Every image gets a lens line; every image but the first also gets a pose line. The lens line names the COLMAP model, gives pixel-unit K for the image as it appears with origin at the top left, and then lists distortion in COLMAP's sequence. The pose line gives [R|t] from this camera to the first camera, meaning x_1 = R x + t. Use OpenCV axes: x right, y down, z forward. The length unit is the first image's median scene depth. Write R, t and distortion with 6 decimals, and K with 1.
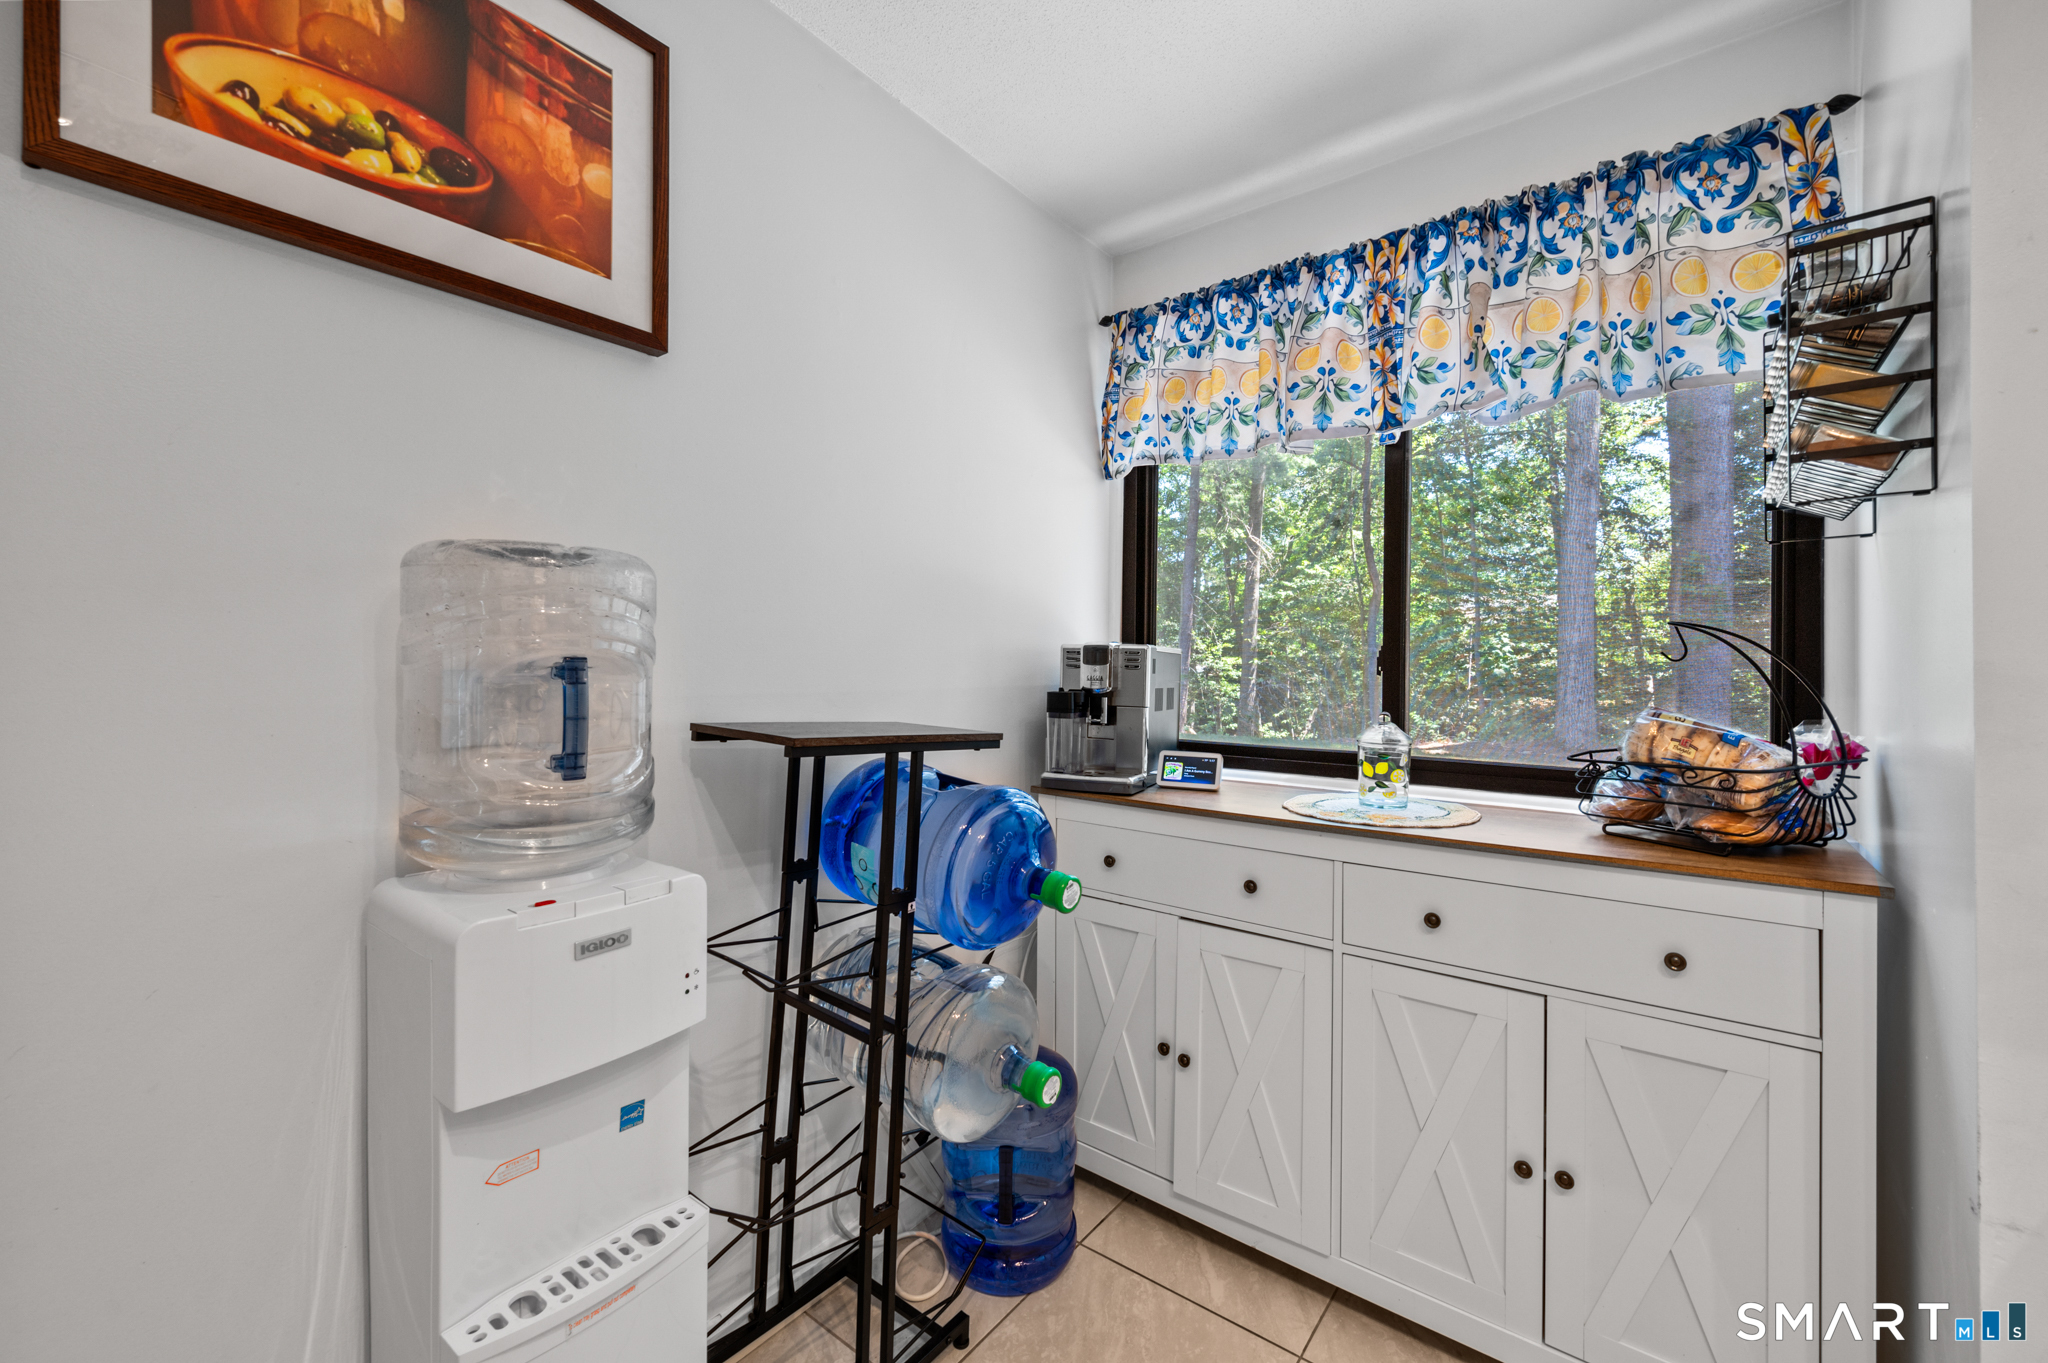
lens RADIAL K [[820.3, 0, 1030.1], [0, 820.3, 657.7], [0, 0, 1]] dist [-0.002385, 0.000443]
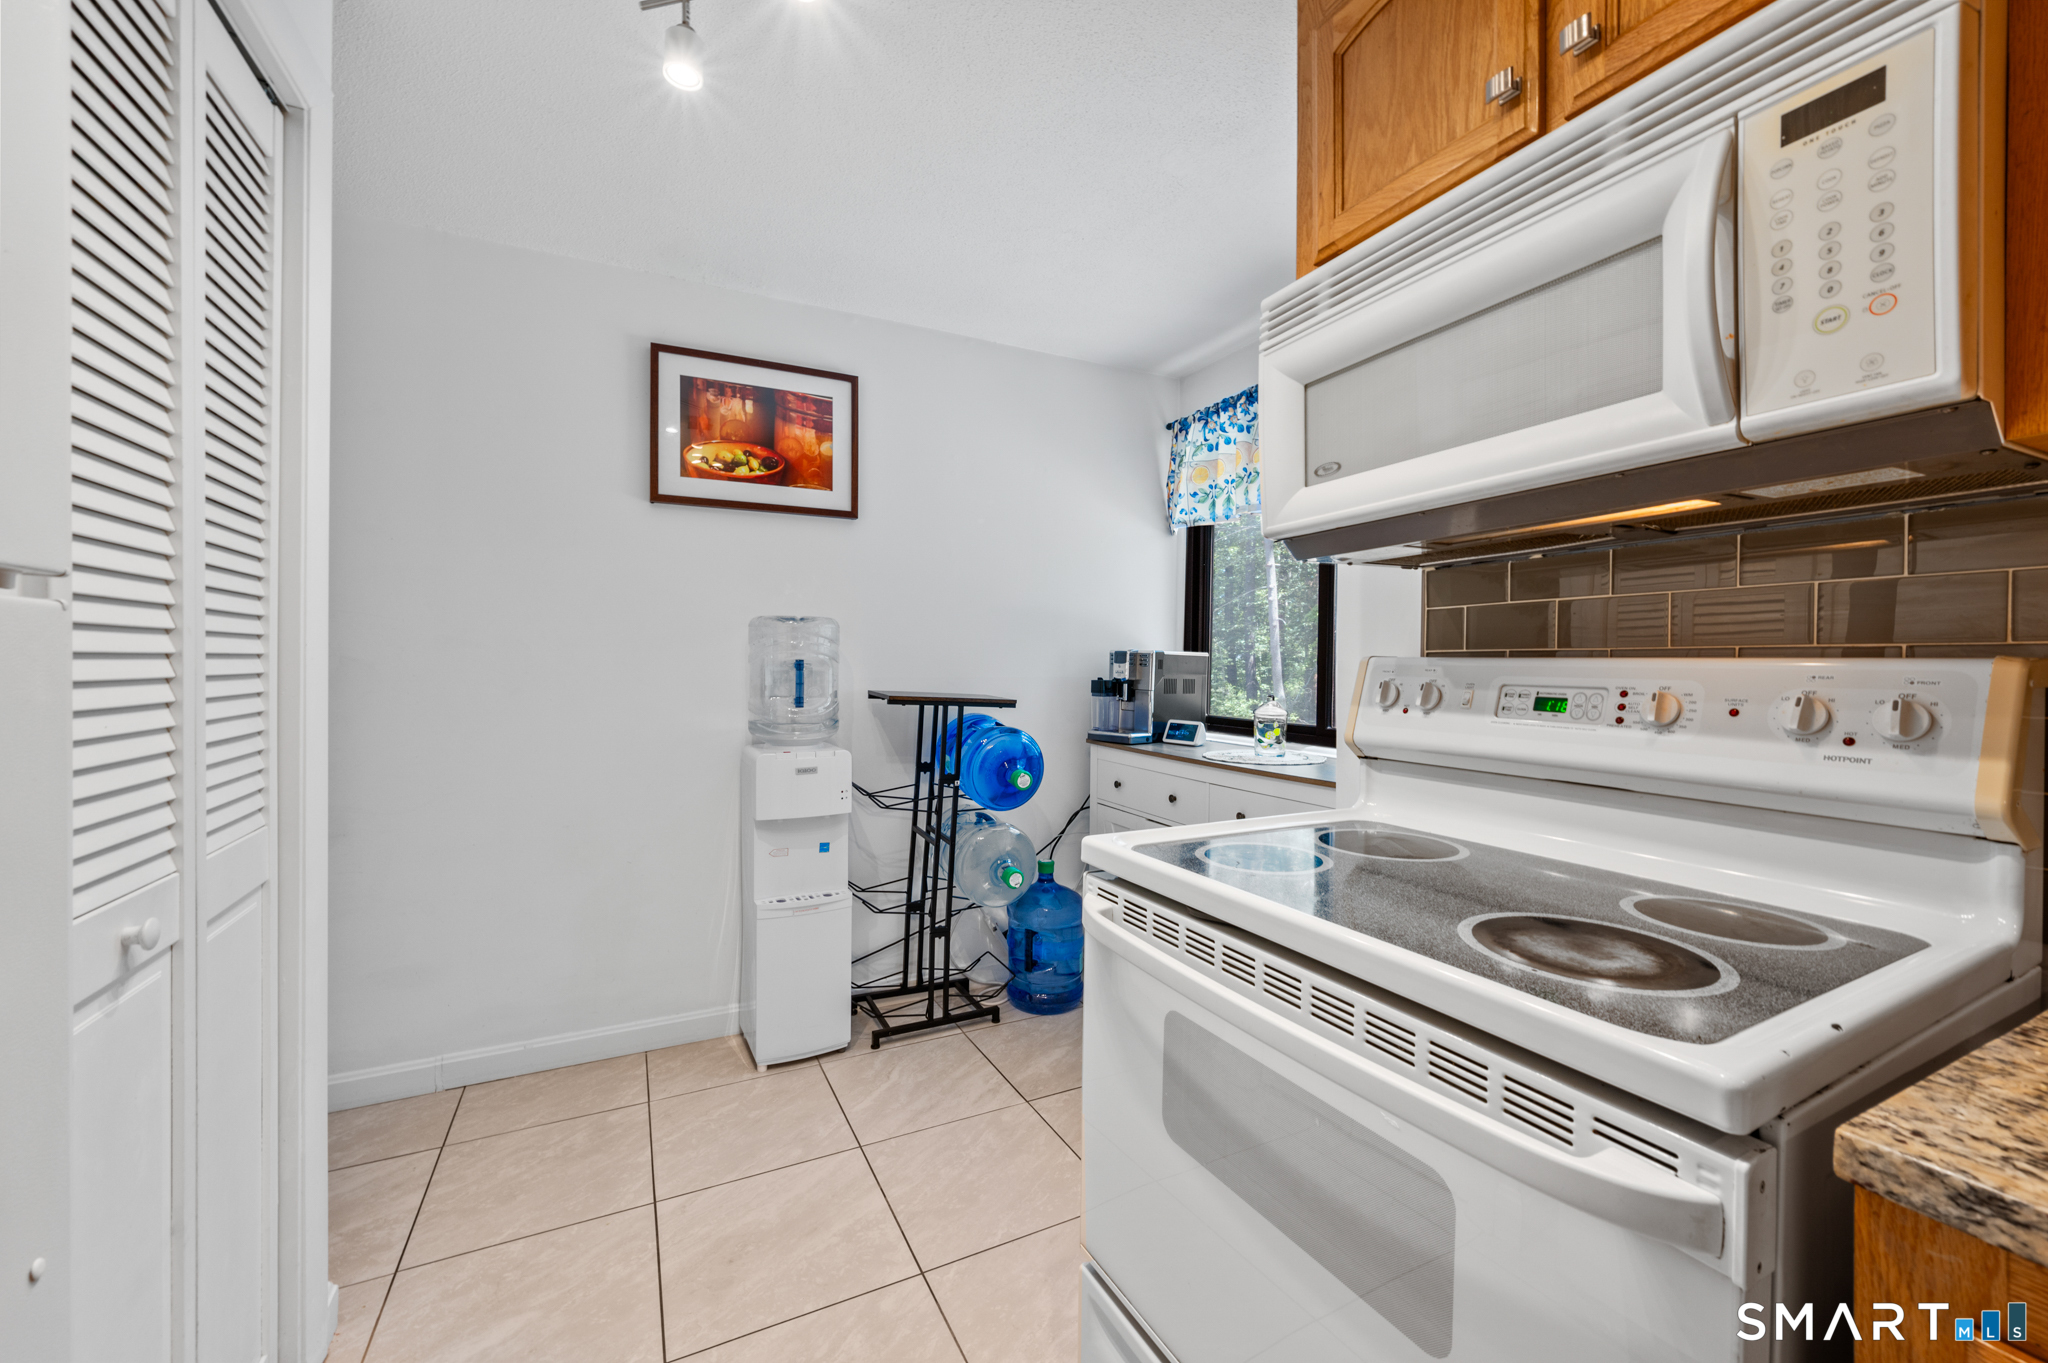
lens RADIAL K [[820.3, 0, 1030.1], [0, 820.3, 657.7], [0, 0, 1]] dist [-0.002385, 0.000443]
pose [[0.896830, -0.003505, -0.442362, 0.841358], [0.003785, 0.999993, -0.000250, -0.003260], [0.442360, -0.001450, 0.896836, -0.674802]]
